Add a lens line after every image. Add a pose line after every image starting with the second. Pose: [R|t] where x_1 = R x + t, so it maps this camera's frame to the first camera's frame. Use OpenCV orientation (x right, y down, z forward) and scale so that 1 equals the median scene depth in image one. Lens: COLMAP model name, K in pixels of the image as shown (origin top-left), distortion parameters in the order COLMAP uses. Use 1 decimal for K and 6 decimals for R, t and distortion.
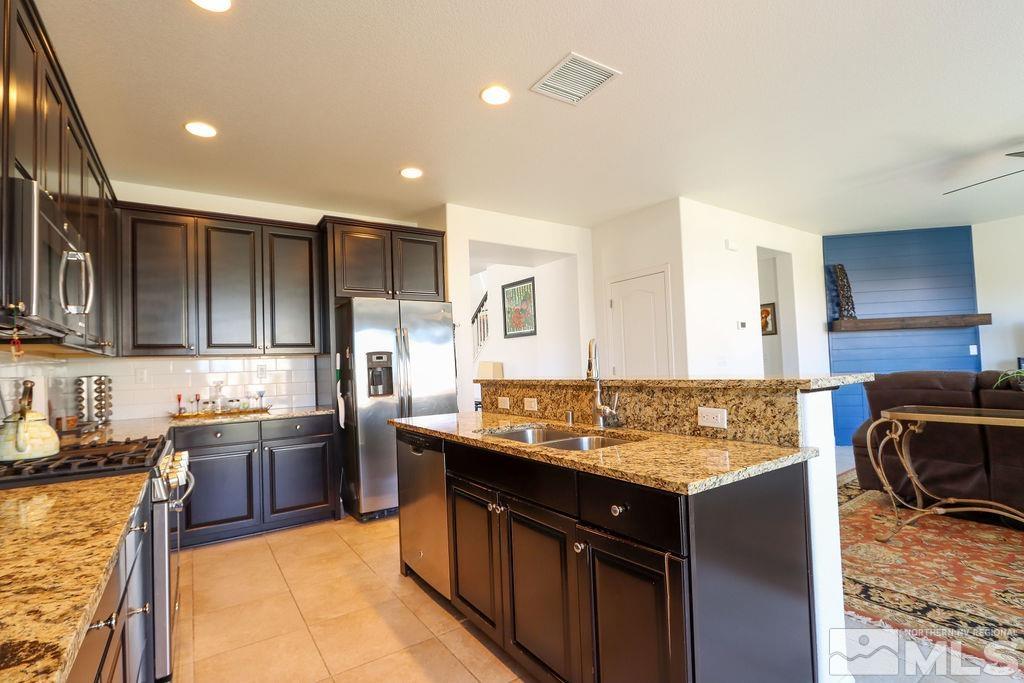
lens RADIAL K [[476.1, 0, 505.6], [0, 476.1, 345.4], [0, 0, 1]] dist [-0.018362, 0.001393]
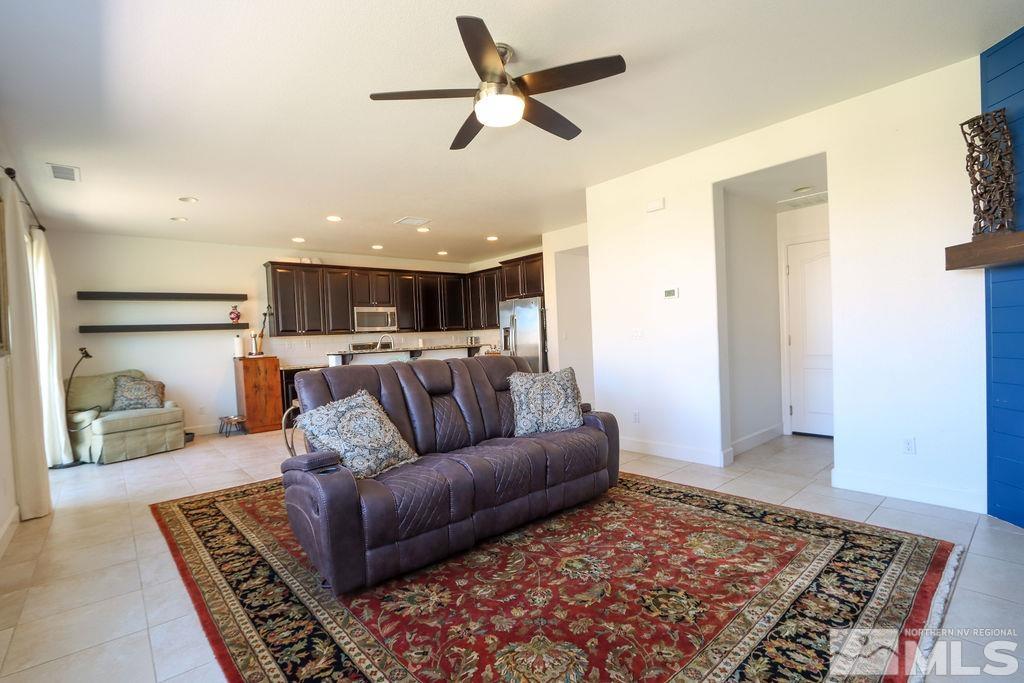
lens RADIAL K [[476.1, 0, 510.8], [0, 476.1, 343.6], [0, 0, 1]] dist [-0.018362, 0.001393]
pose [[0.125061, 0.044699, -0.991142, 1.749088], [0.083586, 0.994958, 0.055418, -0.028006], [0.988622, -0.089776, 0.120694, 0.771141]]
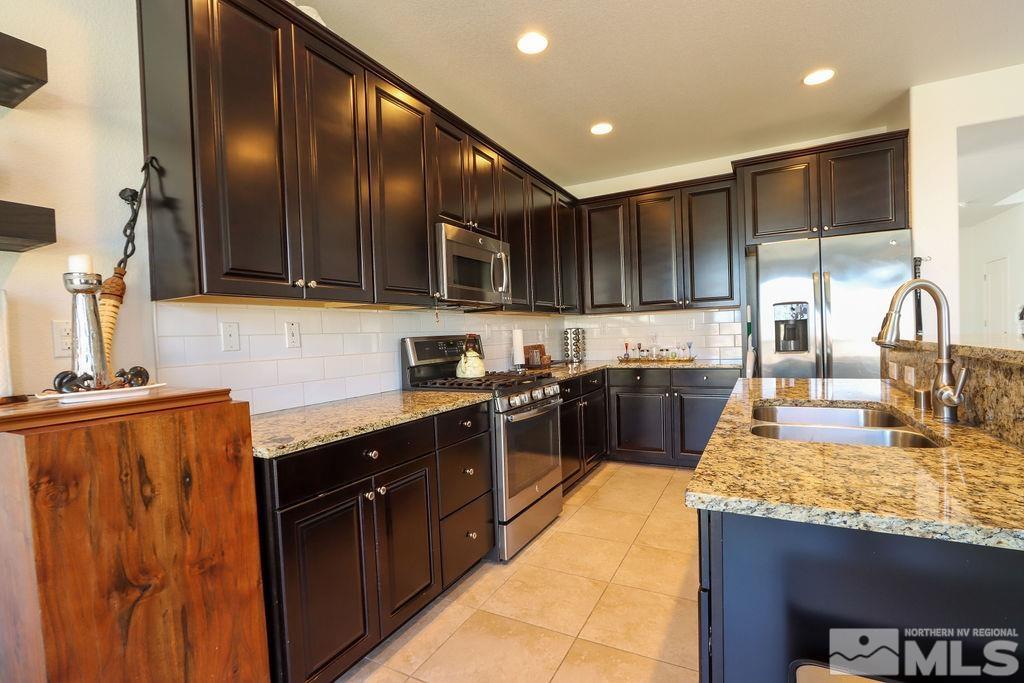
lens RADIAL K [[476.1, 0, 506.4], [0, 476.1, 347.2], [0, 0, 1]] dist [-0.018362, 0.001393]
pose [[0.468910, 0.042414, -0.882227, 0.259591], [0.057555, 0.995256, 0.078439, -0.002672], [0.881369, -0.087557, 0.464245, 0.122134]]
